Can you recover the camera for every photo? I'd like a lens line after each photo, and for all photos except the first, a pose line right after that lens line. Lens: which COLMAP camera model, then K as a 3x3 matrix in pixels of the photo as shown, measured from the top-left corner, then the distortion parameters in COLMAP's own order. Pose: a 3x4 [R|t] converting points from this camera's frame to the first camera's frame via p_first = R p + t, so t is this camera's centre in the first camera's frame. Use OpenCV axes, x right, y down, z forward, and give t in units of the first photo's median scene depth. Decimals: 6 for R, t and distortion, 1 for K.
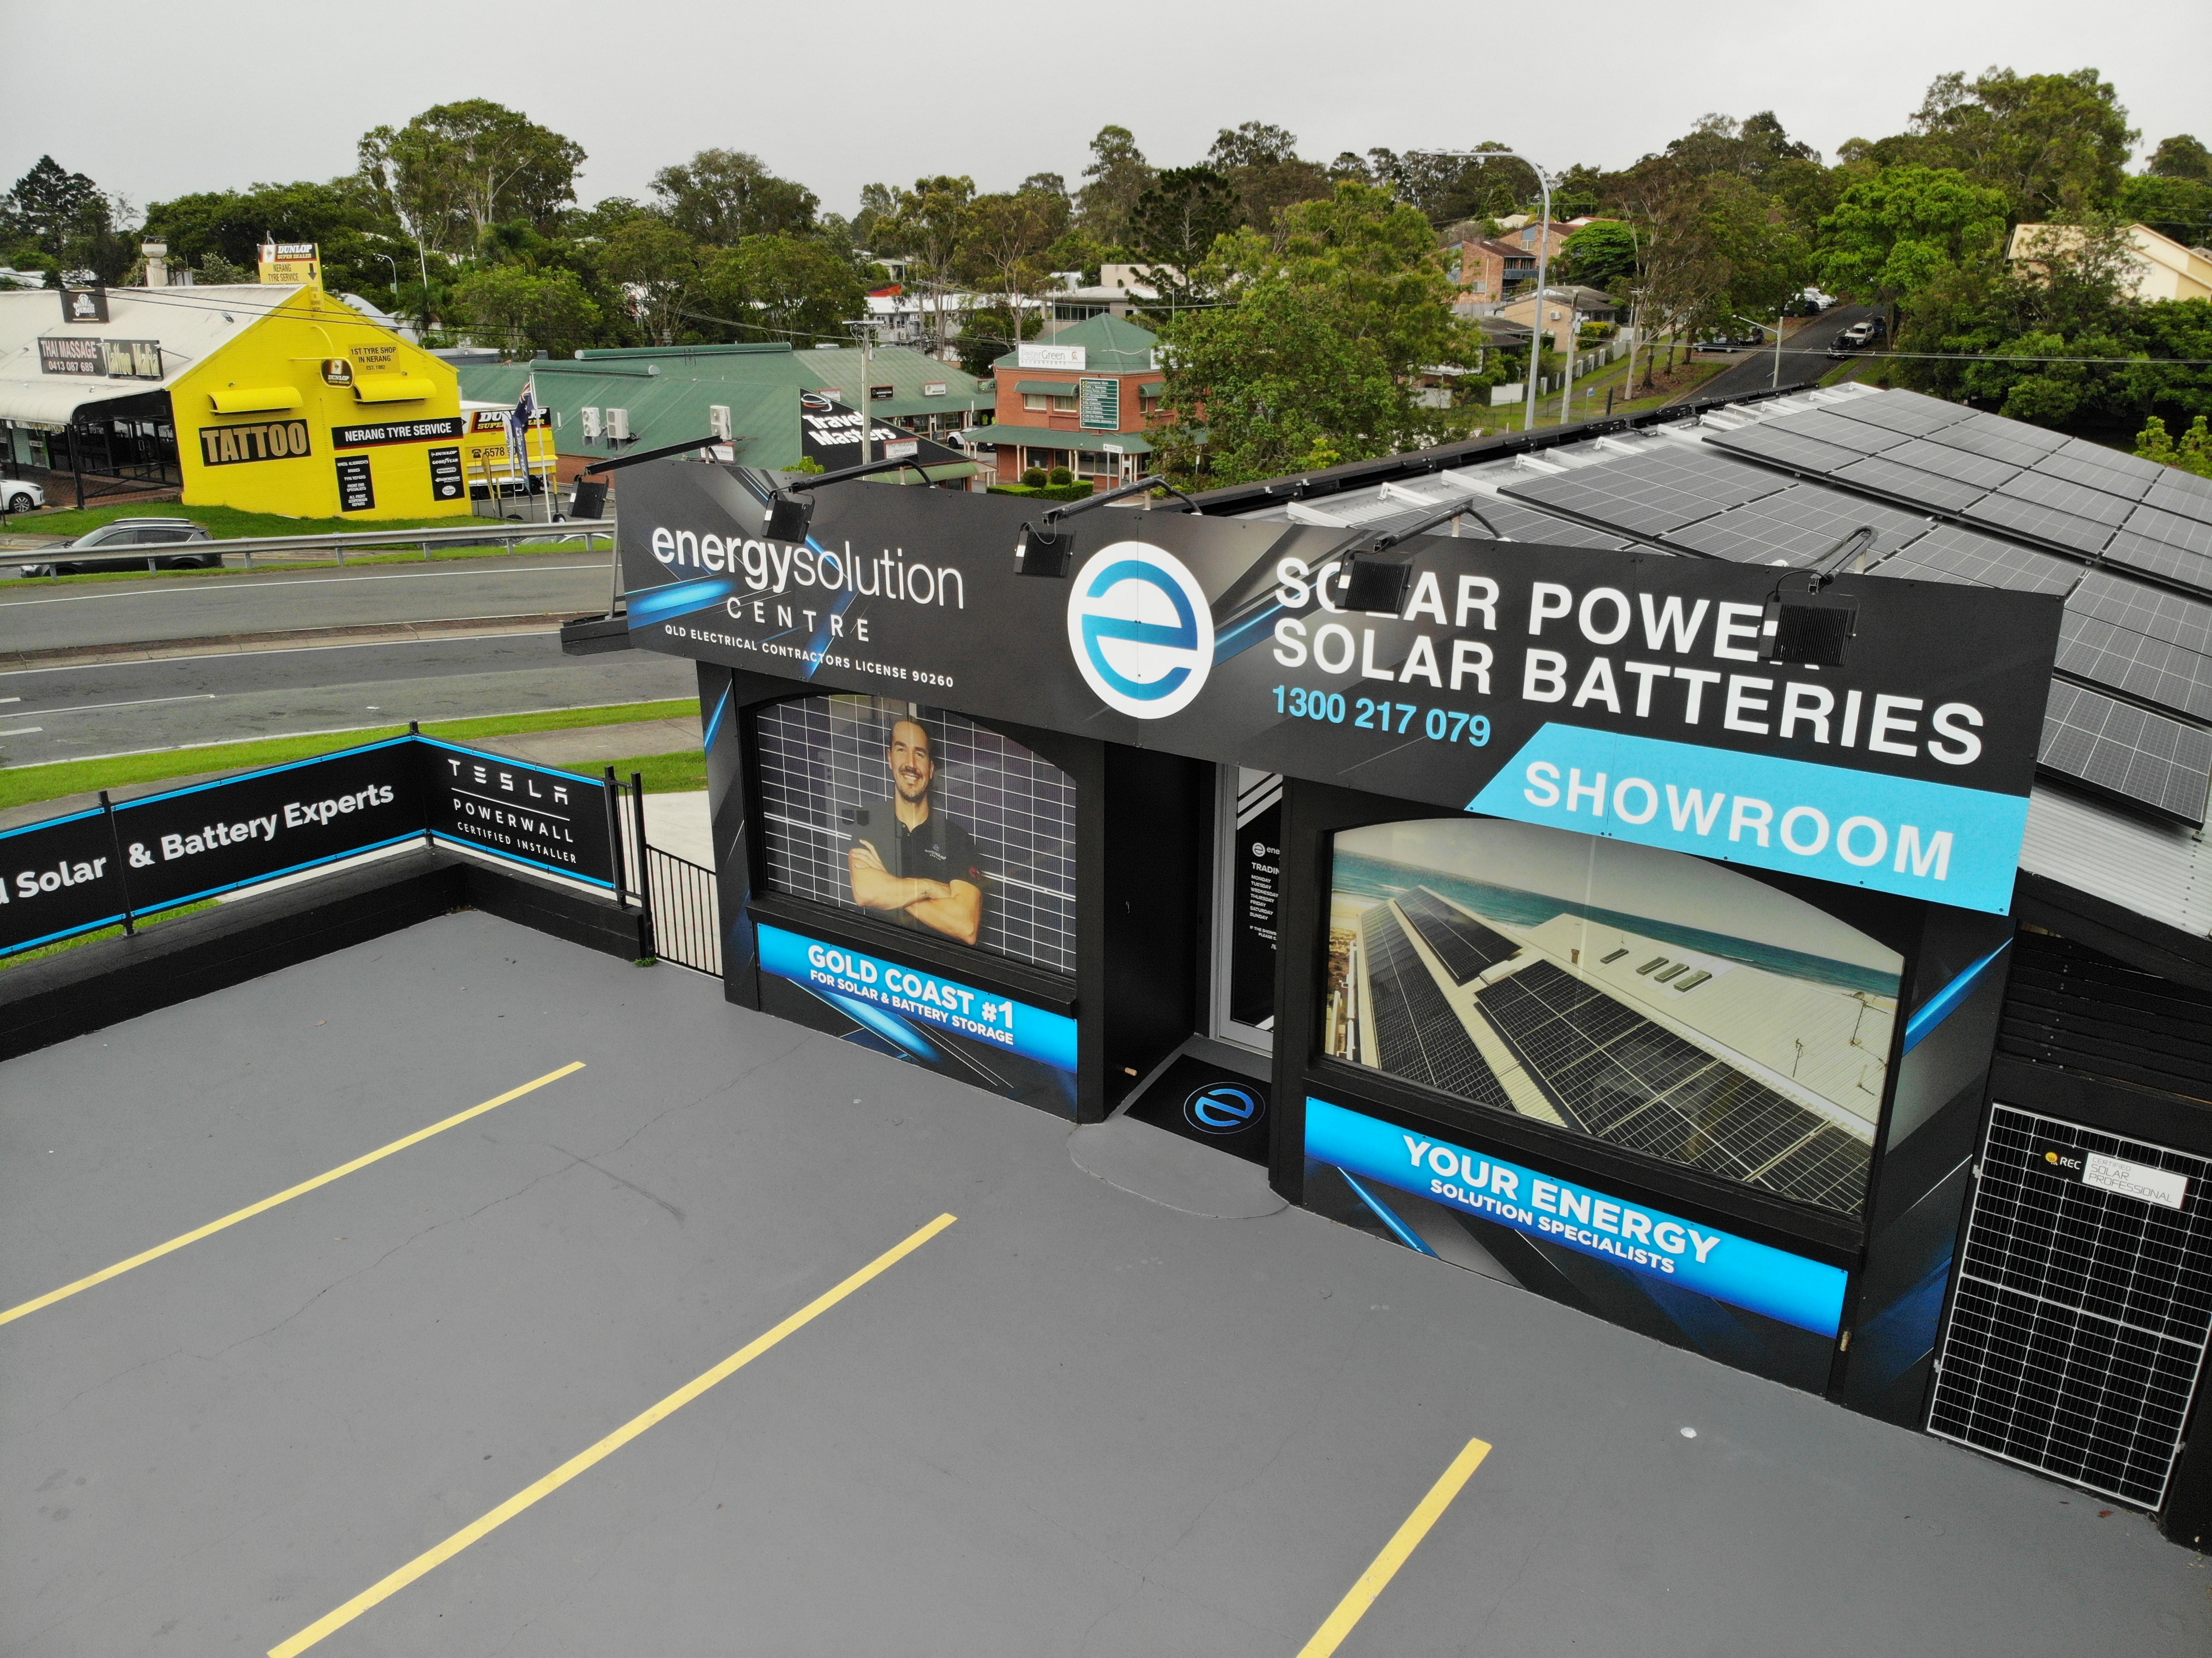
lens RADIAL K [[1609.5, 0, 1107.3], [0, 1609.5, 810.3], [0, 0, 1]] dist [0.061430, -0.164006]
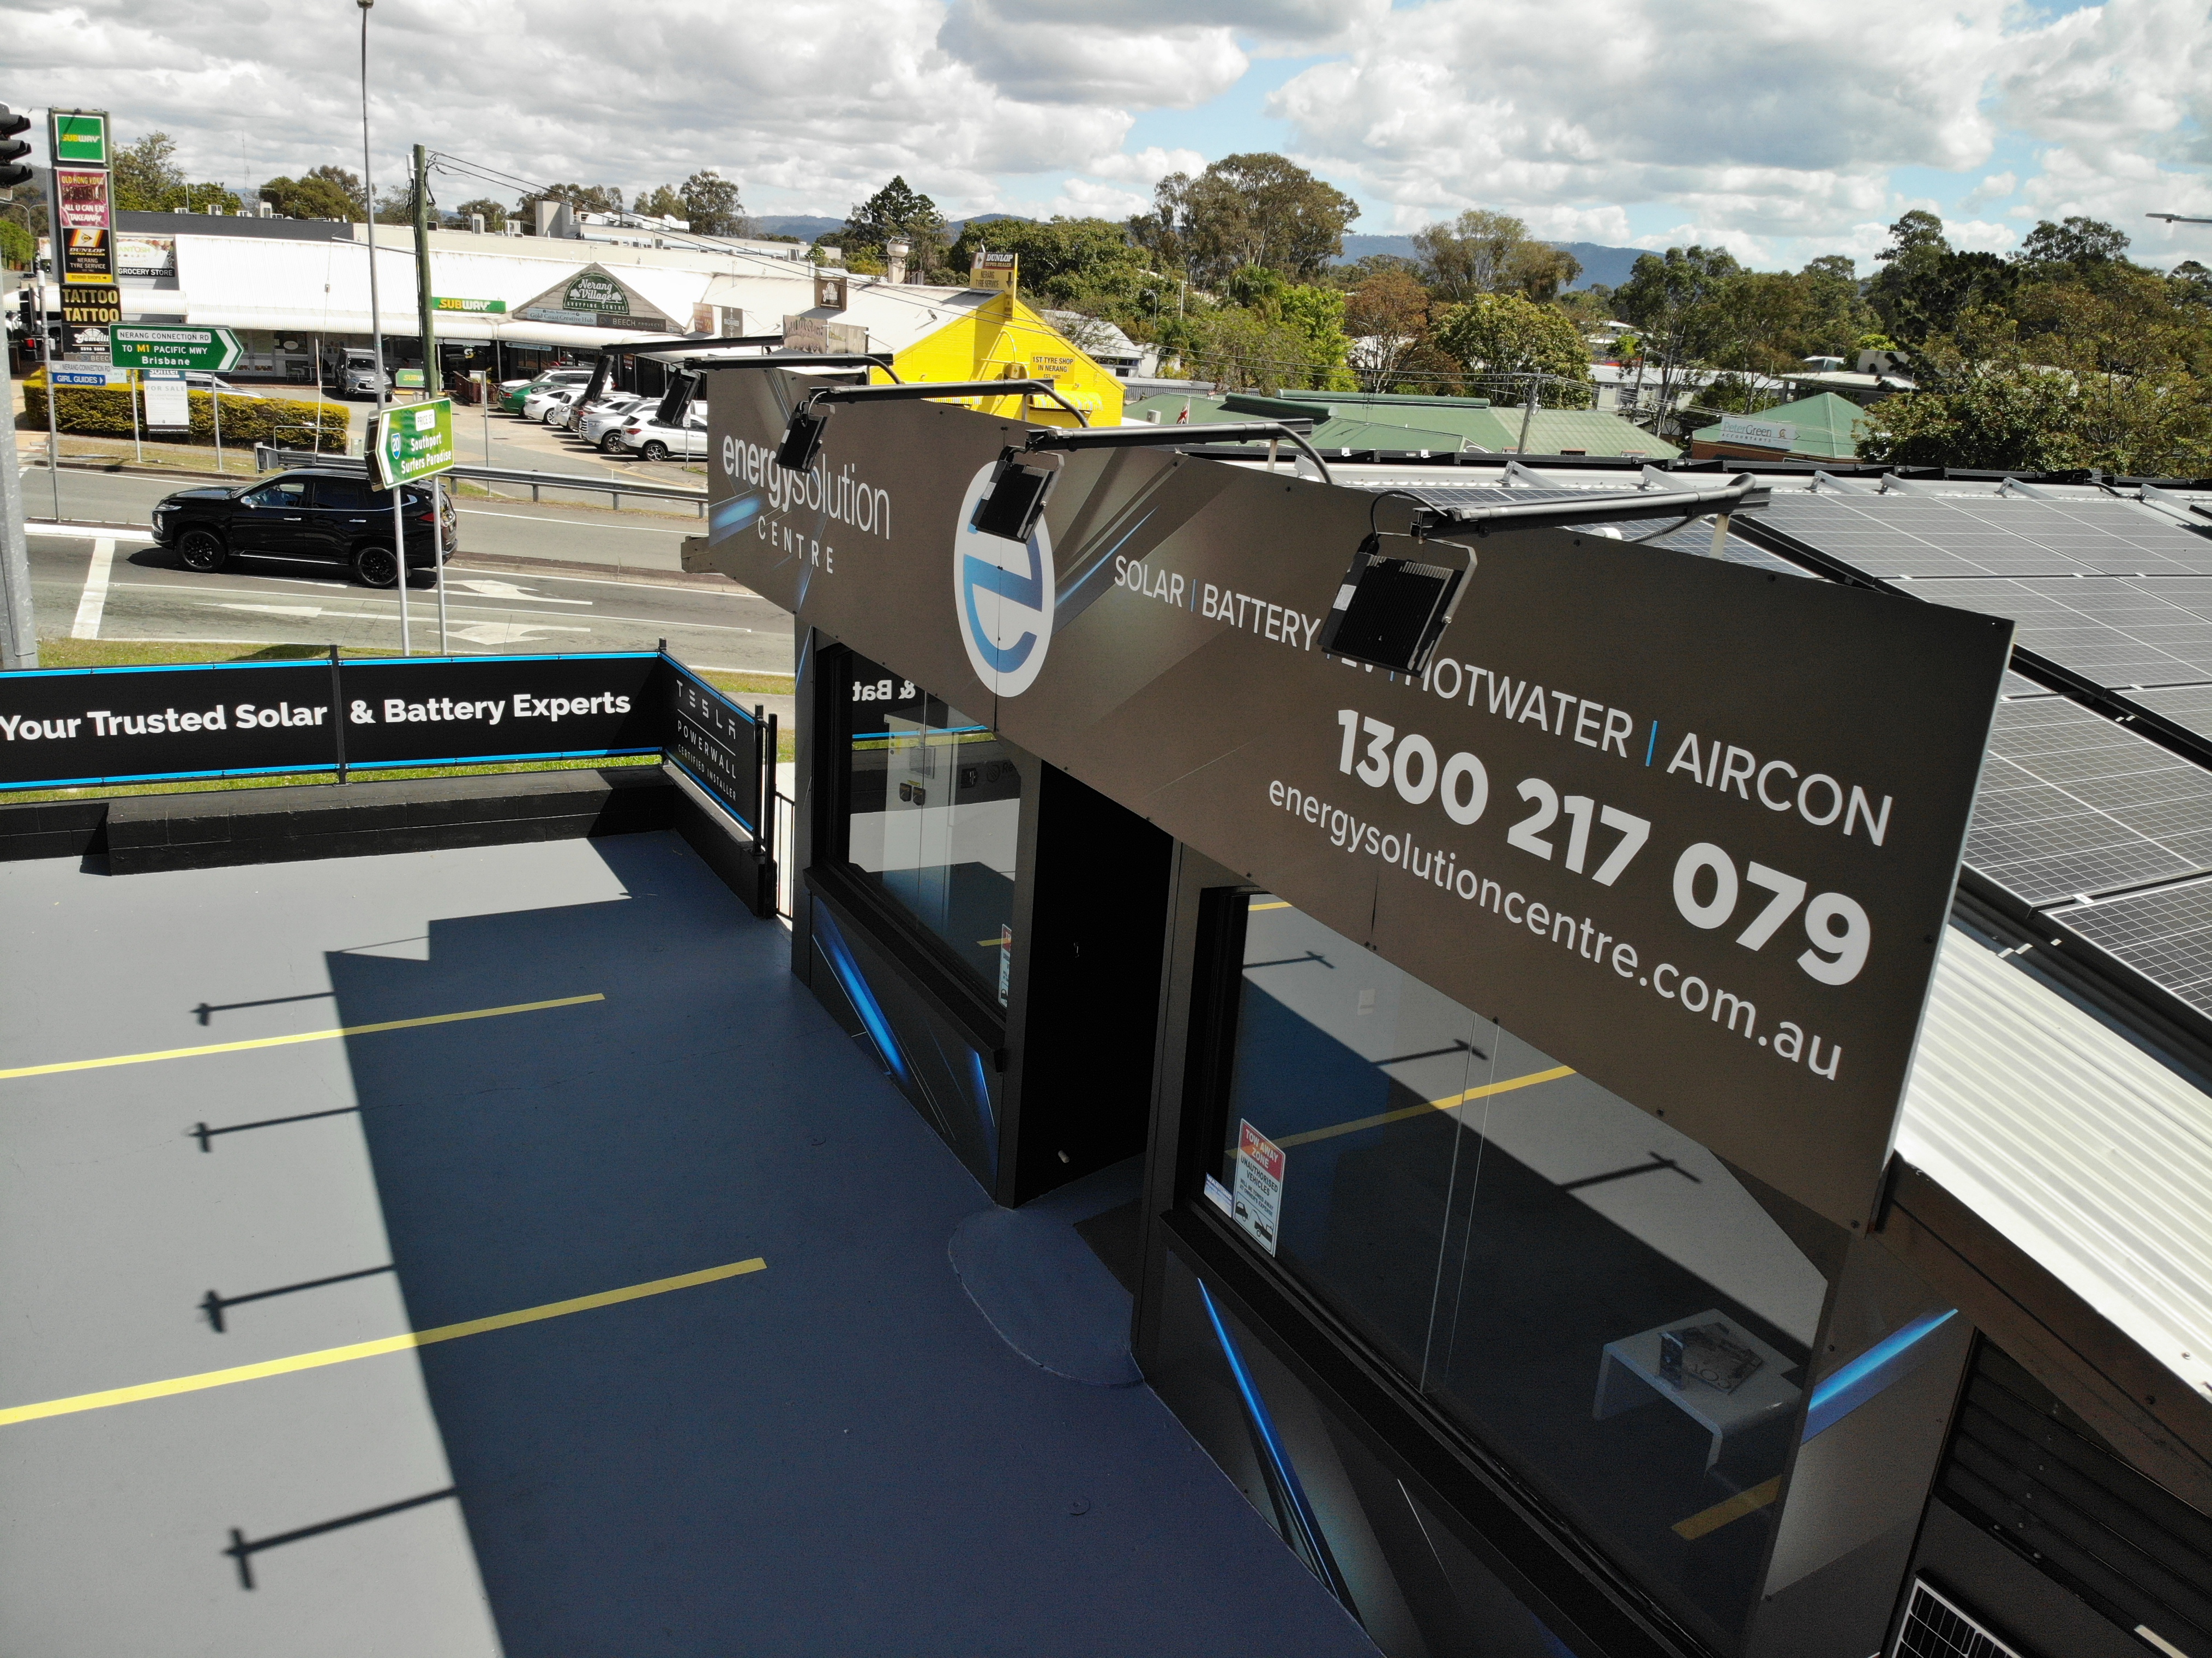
lens RADIAL K [[1609.5, 0, 1125.9], [0, 1609.5, 809.0], [0, 0, 1]] dist [0.061430, -0.164006]
pose [[0.905221, 0.185142, -0.382489, 0.253722], [-0.199288, 0.979937, 0.002687, -0.011880], [0.375312, 0.073793, 0.923956, 0.207456]]
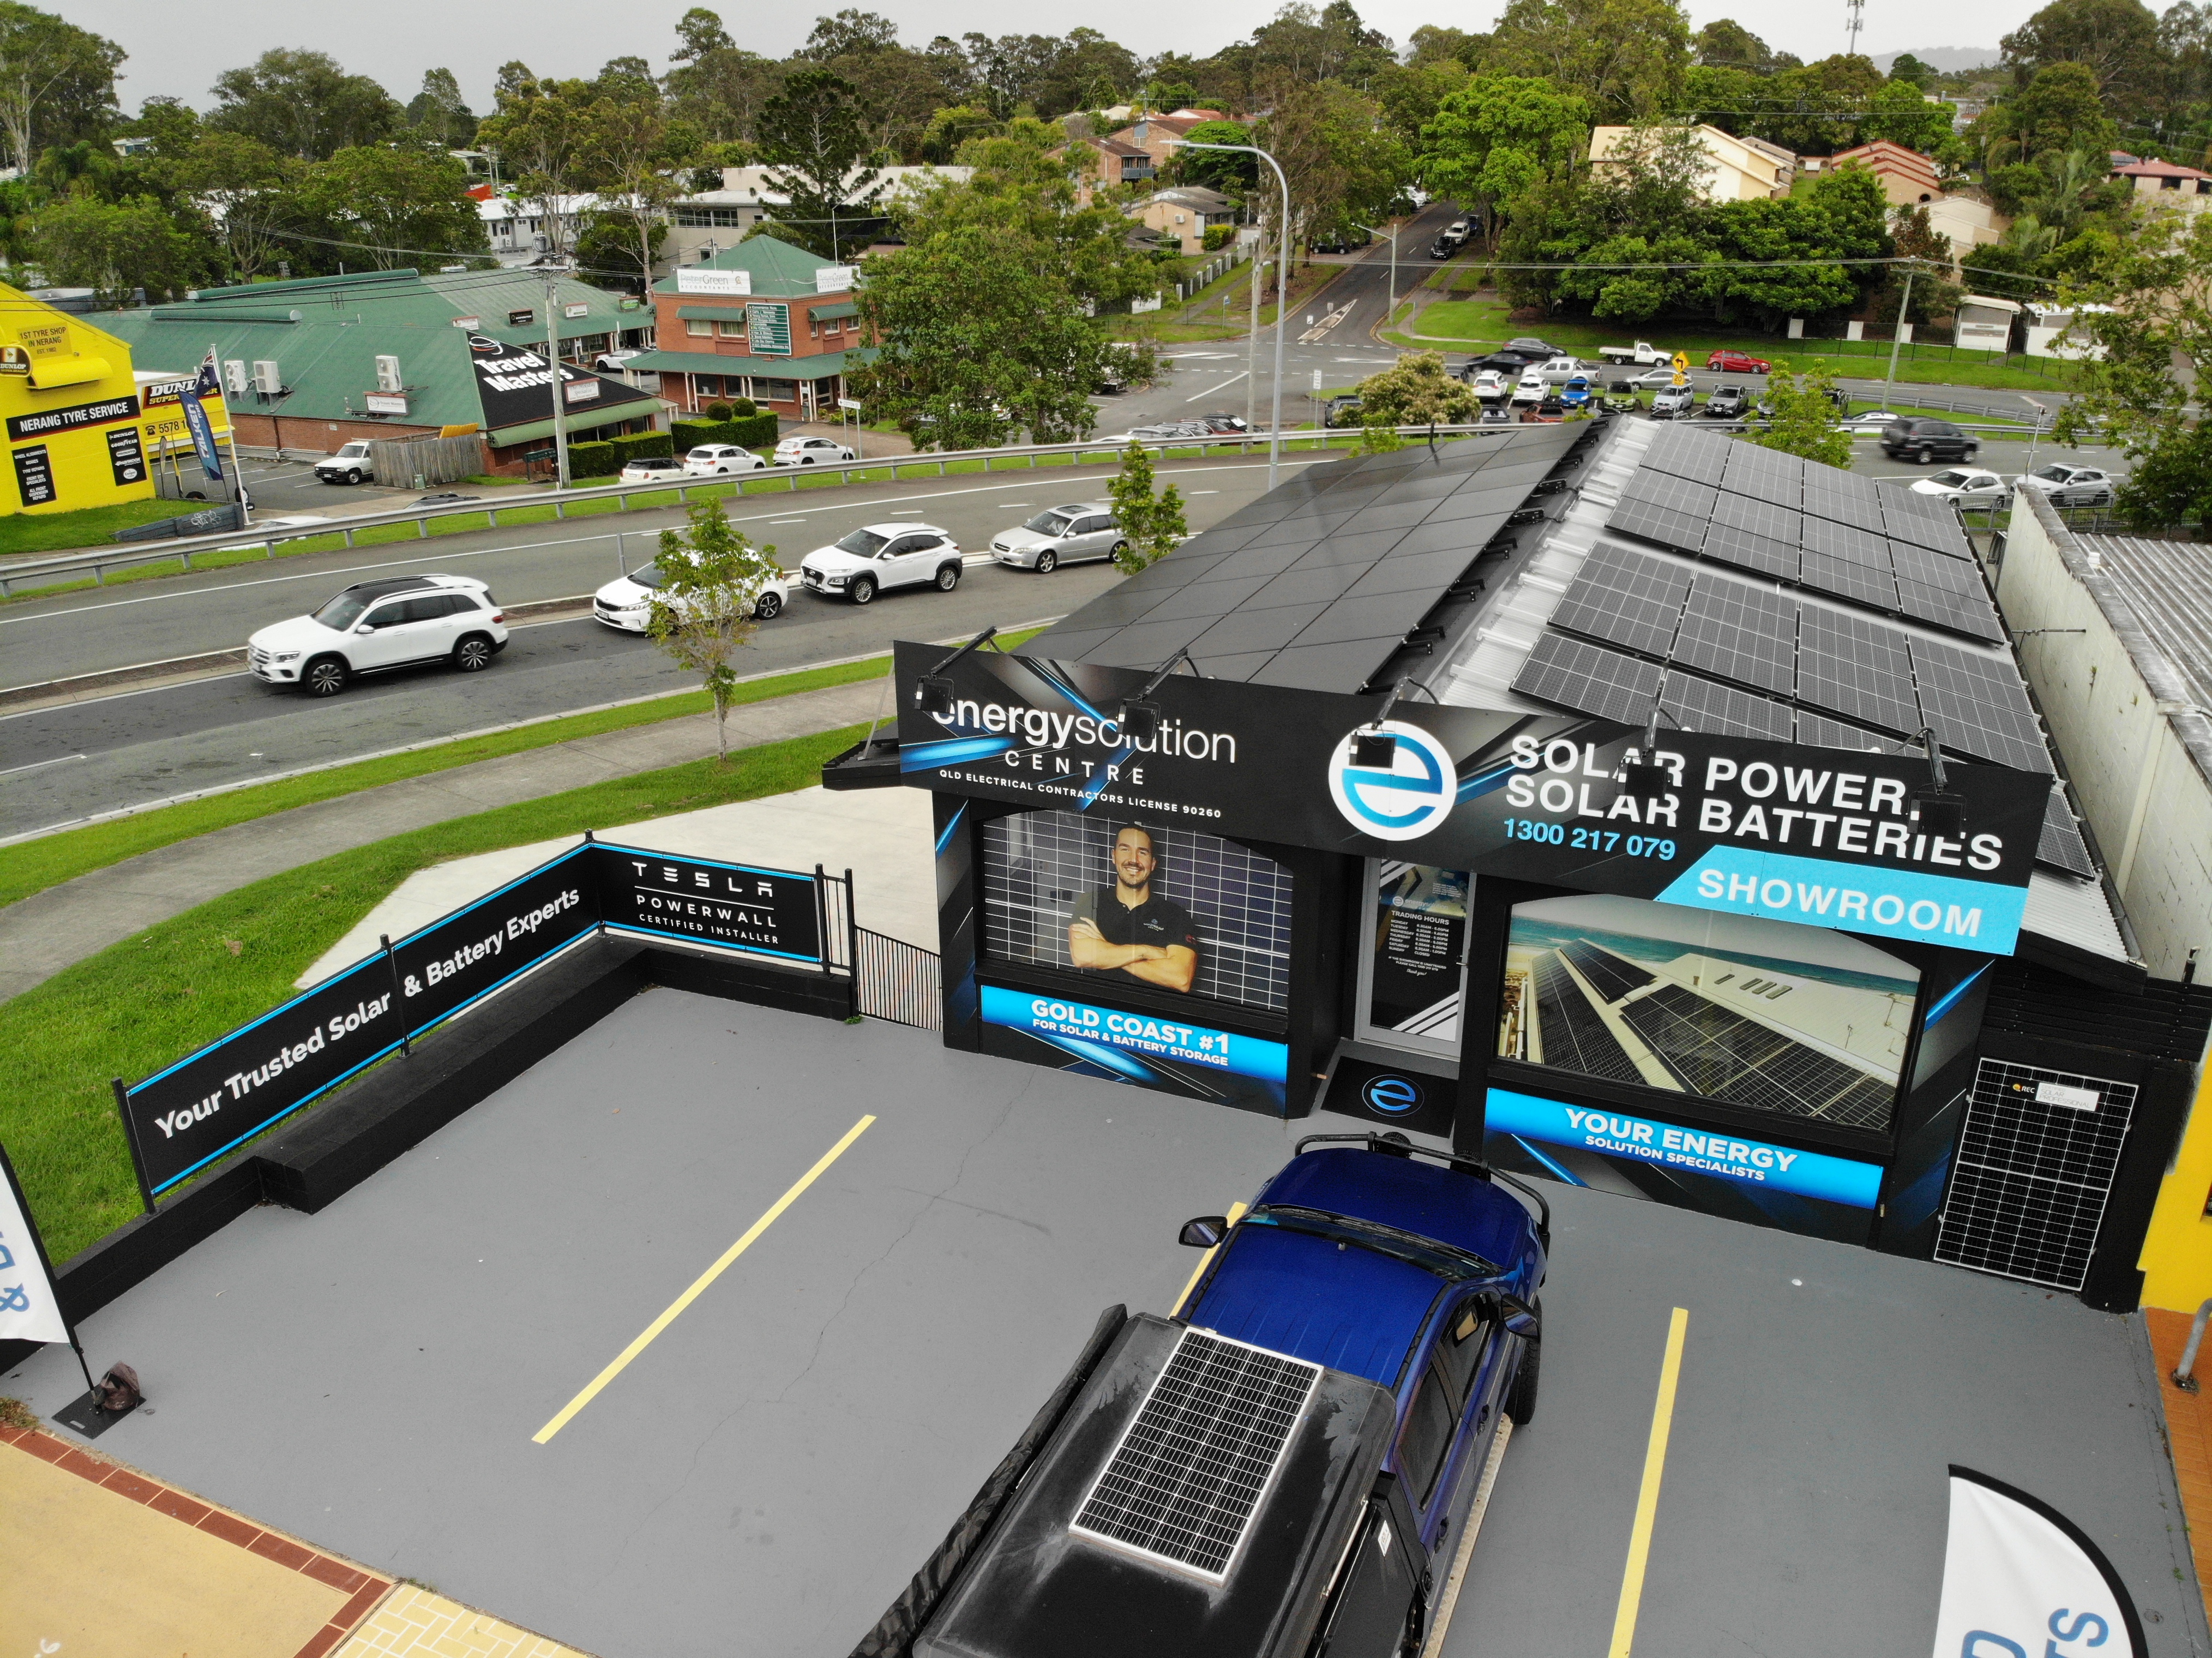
lens RADIAL K [[1609.5, 0, 1102.2], [0, 1609.5, 809.4], [0, 0, 1]] dist [0.061430, -0.164006]
pose [[0.972885, -0.088683, 0.213610, -0.344454], [0.074715, 0.994557, 0.072616, -0.135839], [-0.218887, -0.054687, 0.974217, -0.201997]]
